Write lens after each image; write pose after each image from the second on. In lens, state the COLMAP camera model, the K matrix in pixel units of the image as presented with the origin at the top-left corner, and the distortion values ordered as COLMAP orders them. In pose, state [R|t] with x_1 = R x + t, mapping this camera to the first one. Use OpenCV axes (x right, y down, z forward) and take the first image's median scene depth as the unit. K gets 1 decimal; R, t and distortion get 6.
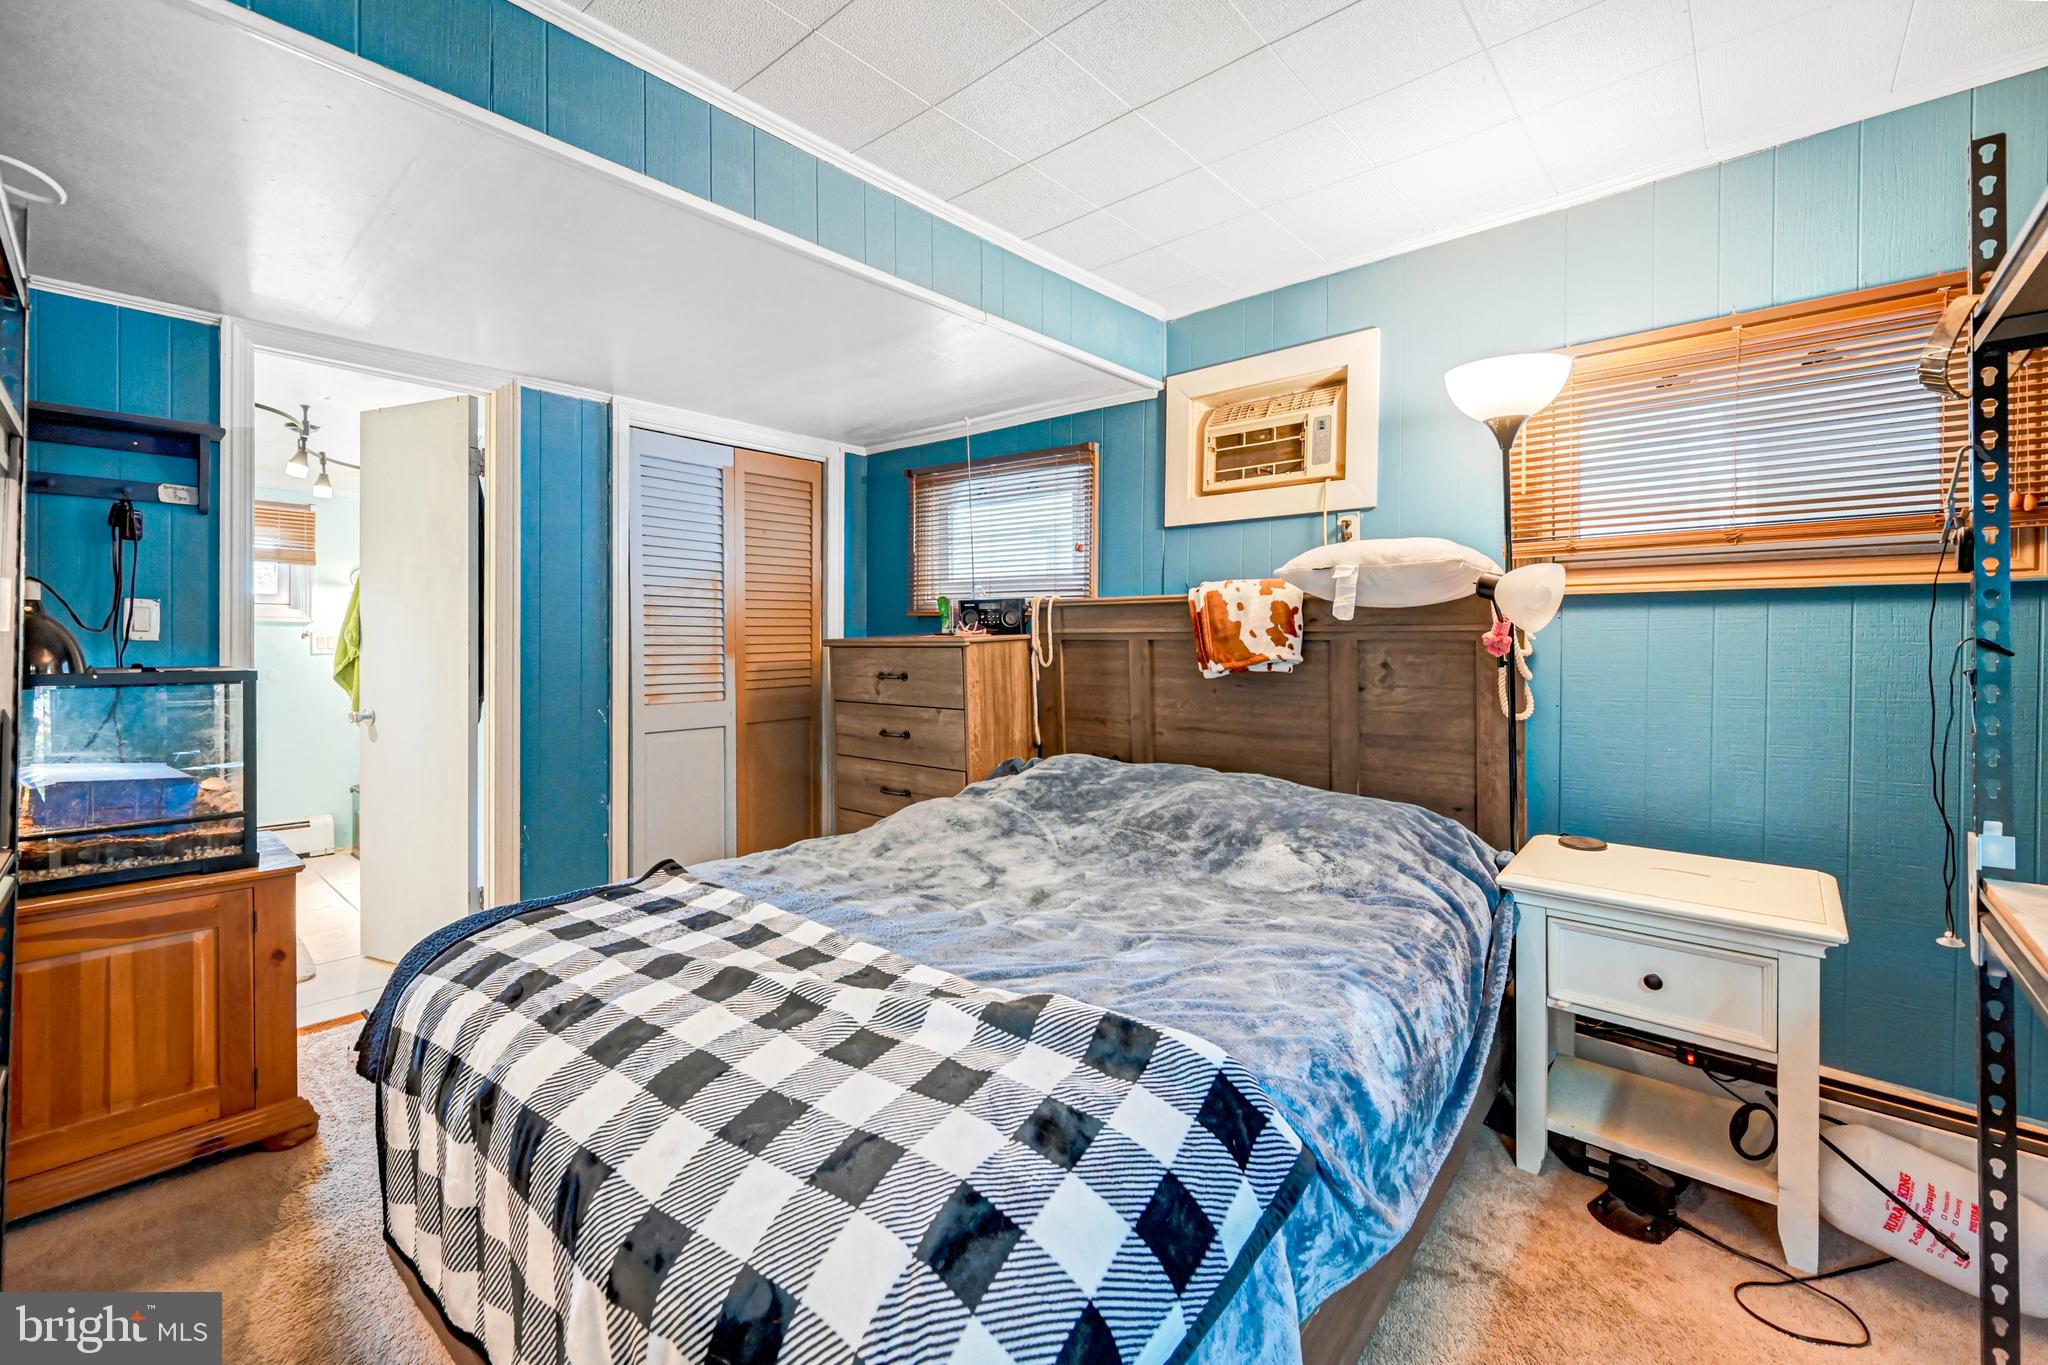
lens RADIAL K [[843.2, 0, 1022.7], [0, 843.2, 641.9], [0, 0, 1]] dist [0.000054, 0.000073]
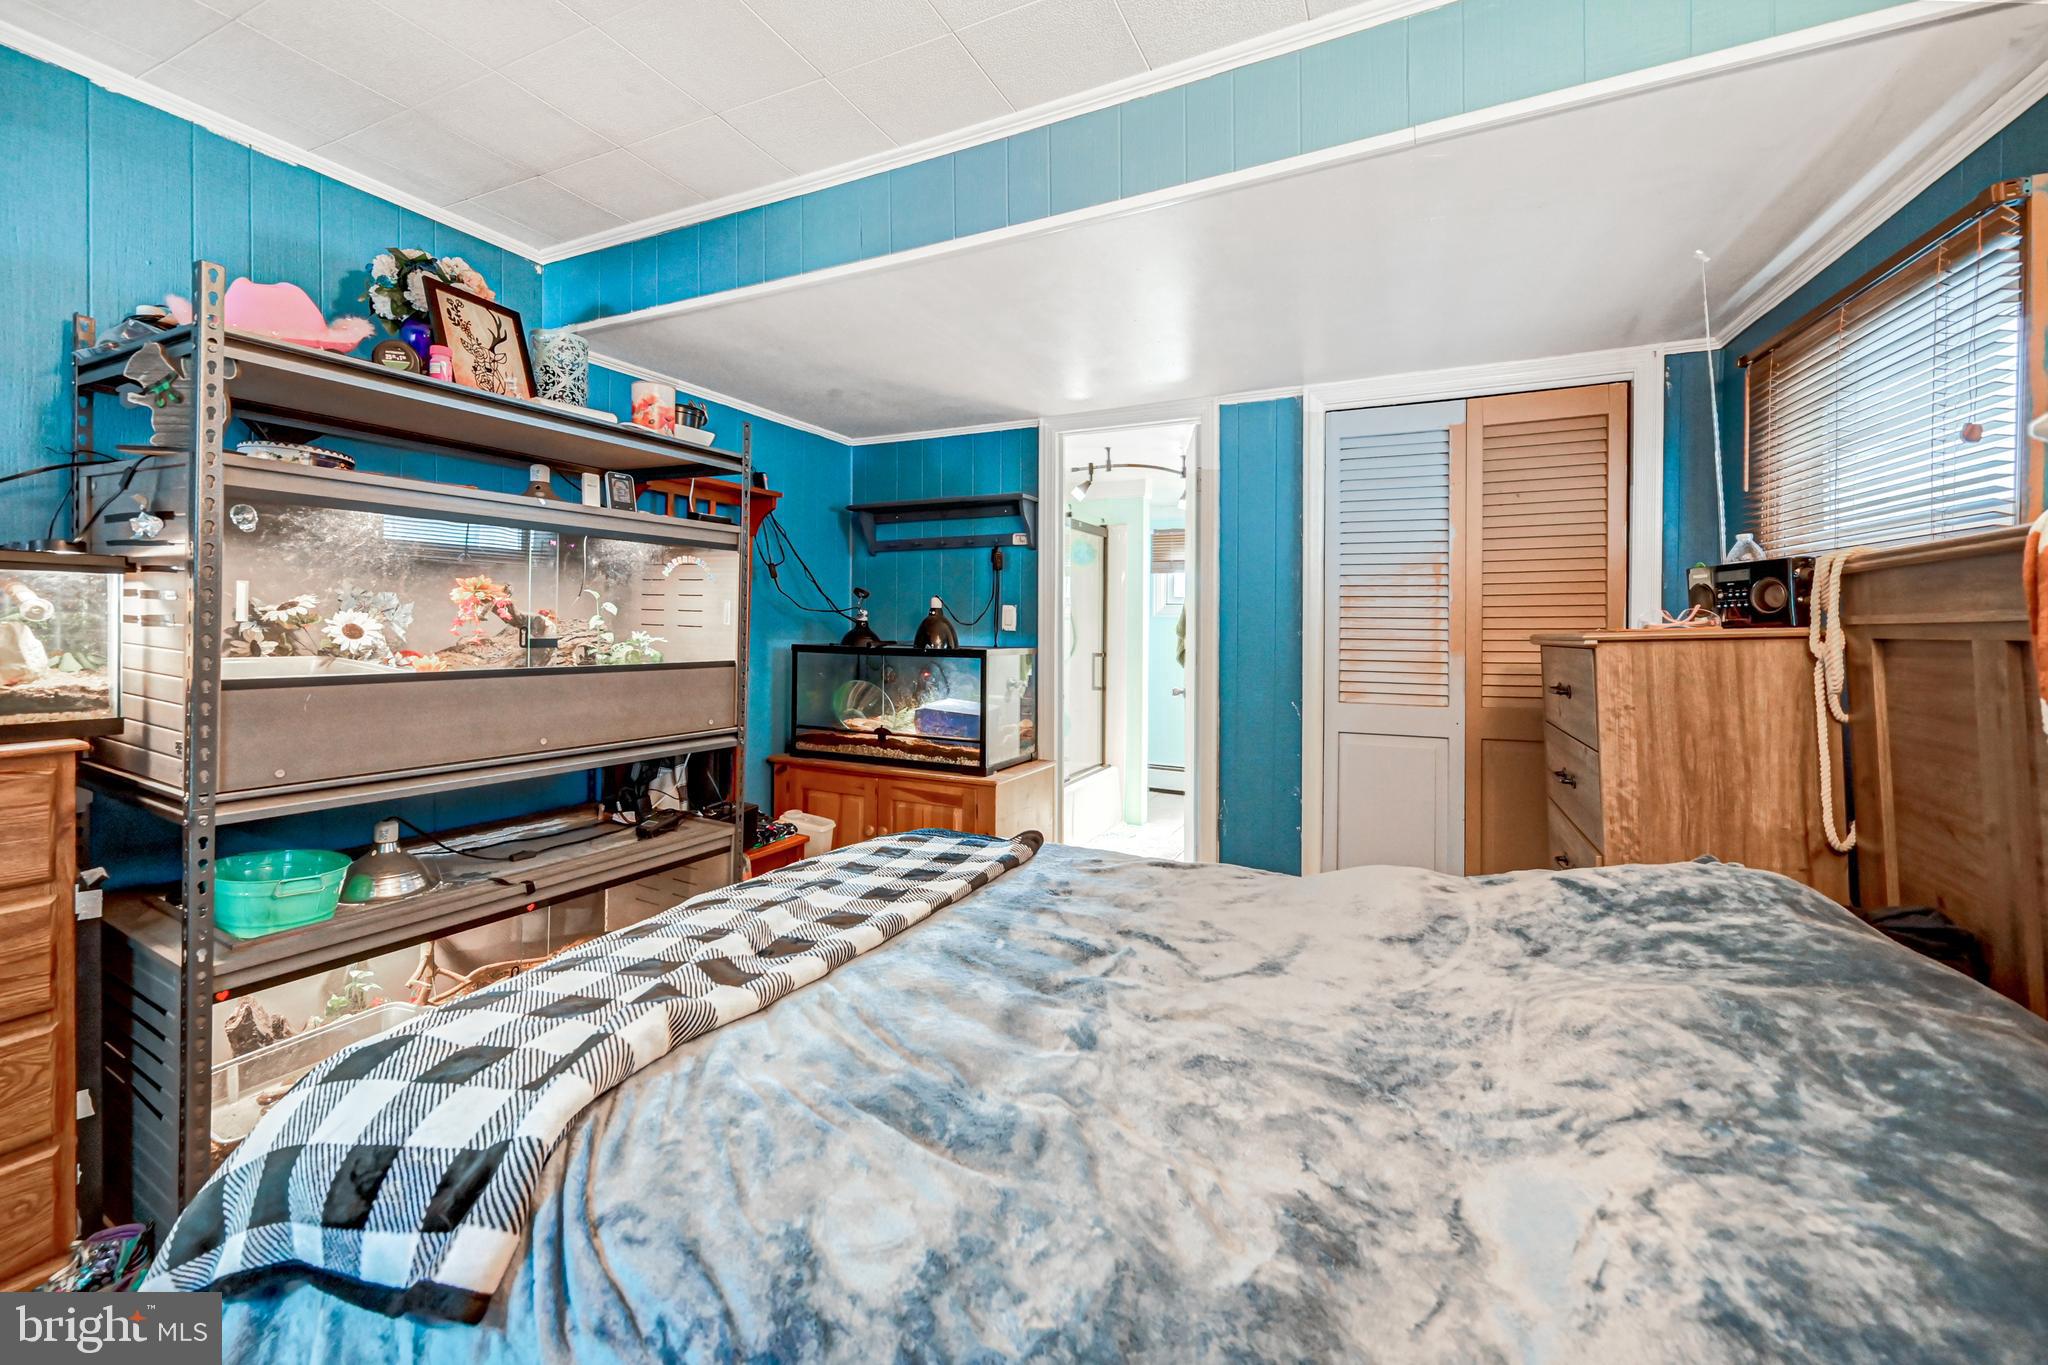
lens RADIAL K [[856.9, 0, 1028.3], [0, 856.9, 620.3], [0, 0, 1]] dist [0.000844, 0.000174]
pose [[0.251270, -0.008908, -0.967876, 0.401682], [-0.011382, 0.999861, -0.012157, -0.001387], [0.967850, 0.014071, 0.251134, 0.430605]]
